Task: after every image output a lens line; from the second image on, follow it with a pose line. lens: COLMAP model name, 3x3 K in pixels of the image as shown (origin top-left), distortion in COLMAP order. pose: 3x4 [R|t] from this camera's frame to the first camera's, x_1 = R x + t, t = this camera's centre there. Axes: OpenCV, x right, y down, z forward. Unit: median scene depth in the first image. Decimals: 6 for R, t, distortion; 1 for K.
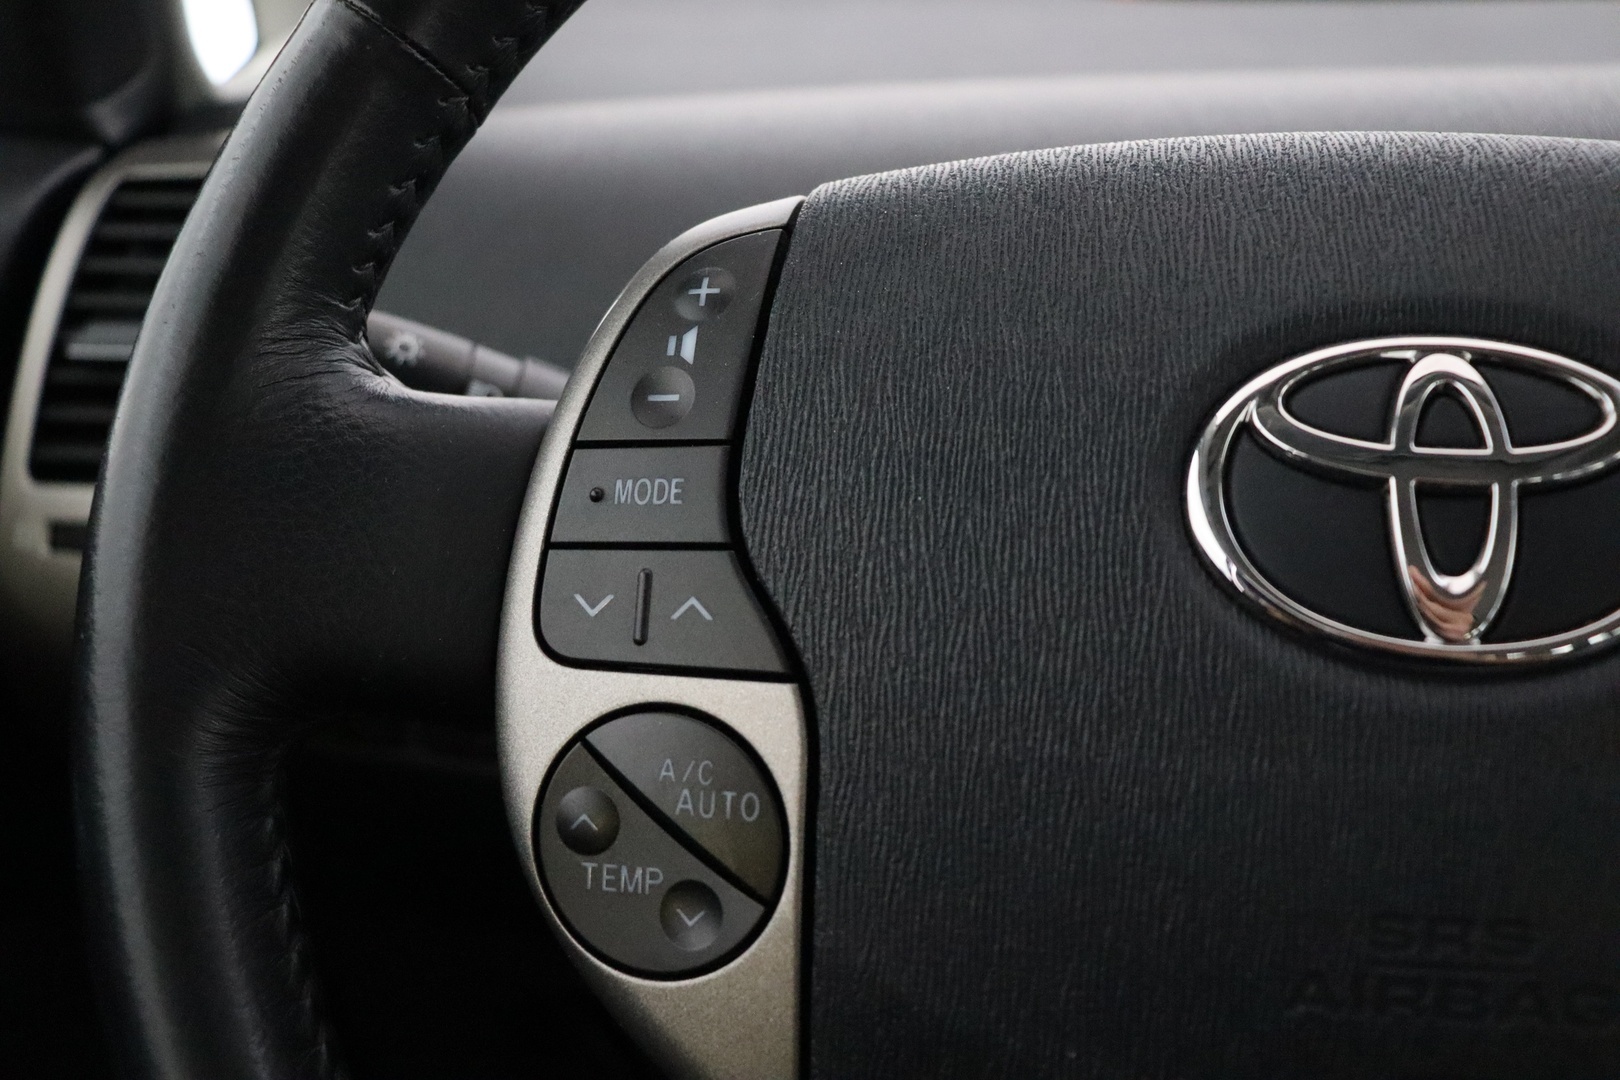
lens RADIAL K [[1587.0, 0, 810.0], [0, 1587.0, 540.0], [0, 0, 1]] dist [-0.148993, 0.200994]
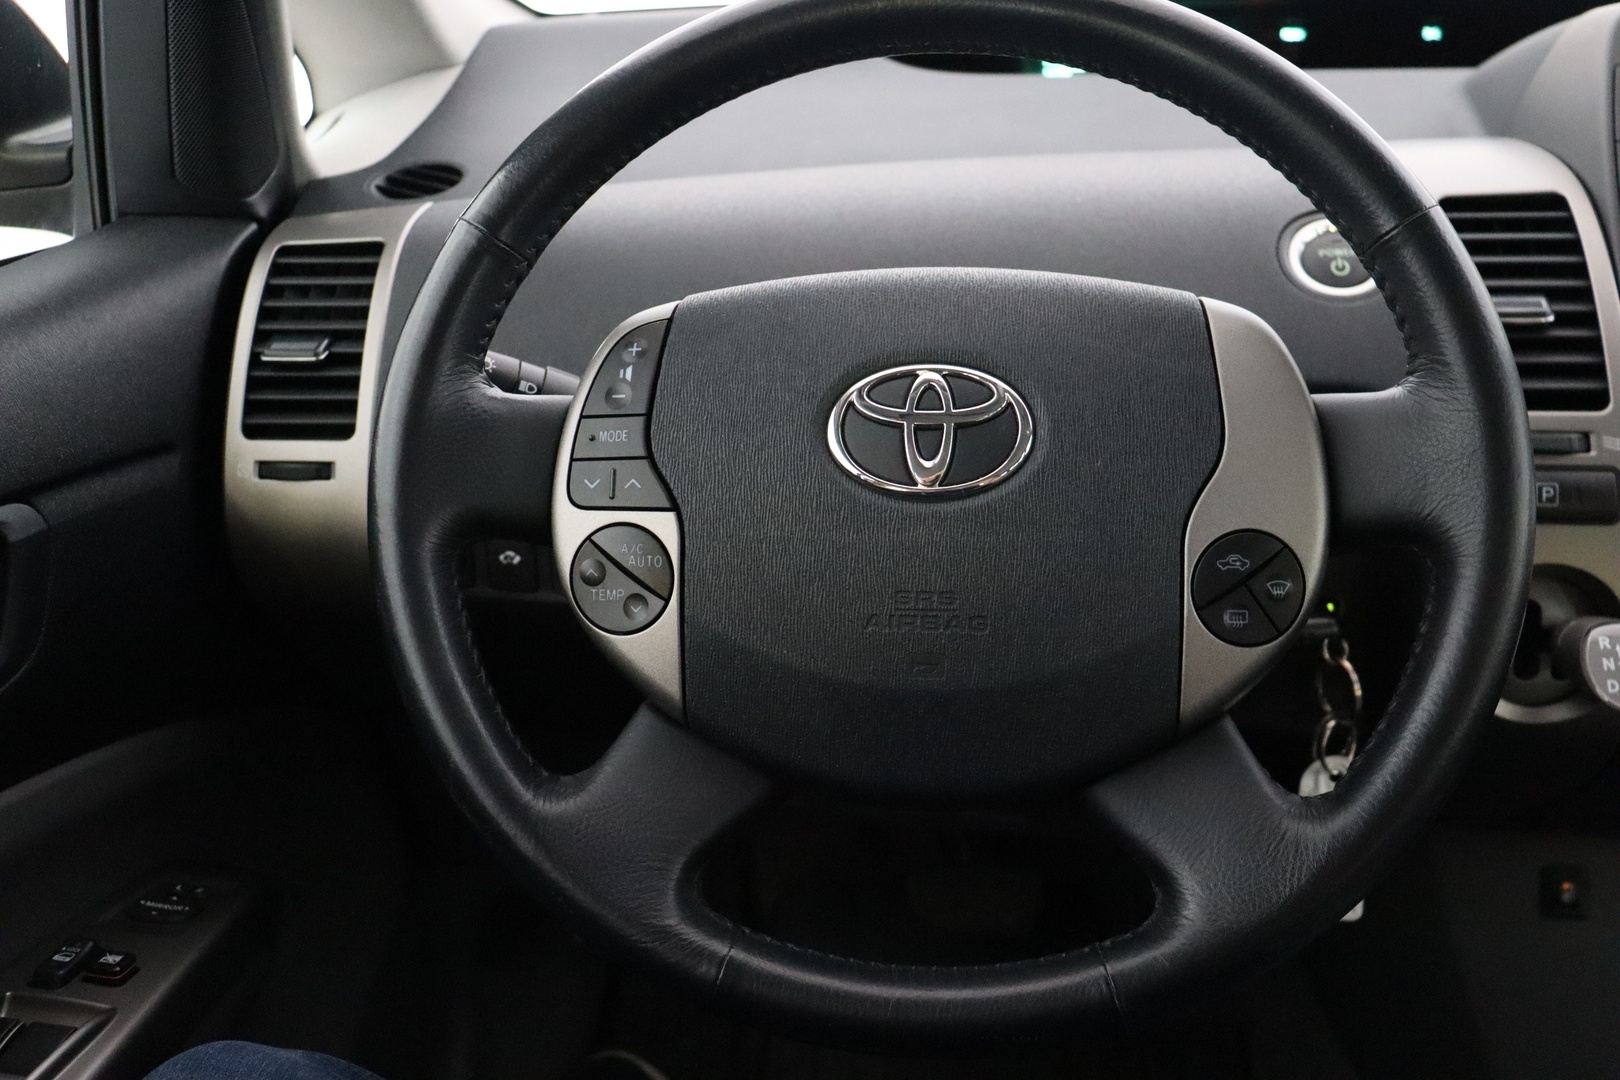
lens RADIAL K [[1582.3, 0, 799.1], [0, 1582.3, 546.2], [0, 0, 1]] dist [-0.142281, 0.164620]
pose [[0.999524, -0.027955, 0.013080, 0.146209], [0.027296, 0.998468, 0.048131, 0.029365], [-0.014405, -0.047752, 0.998755, -1.430523]]
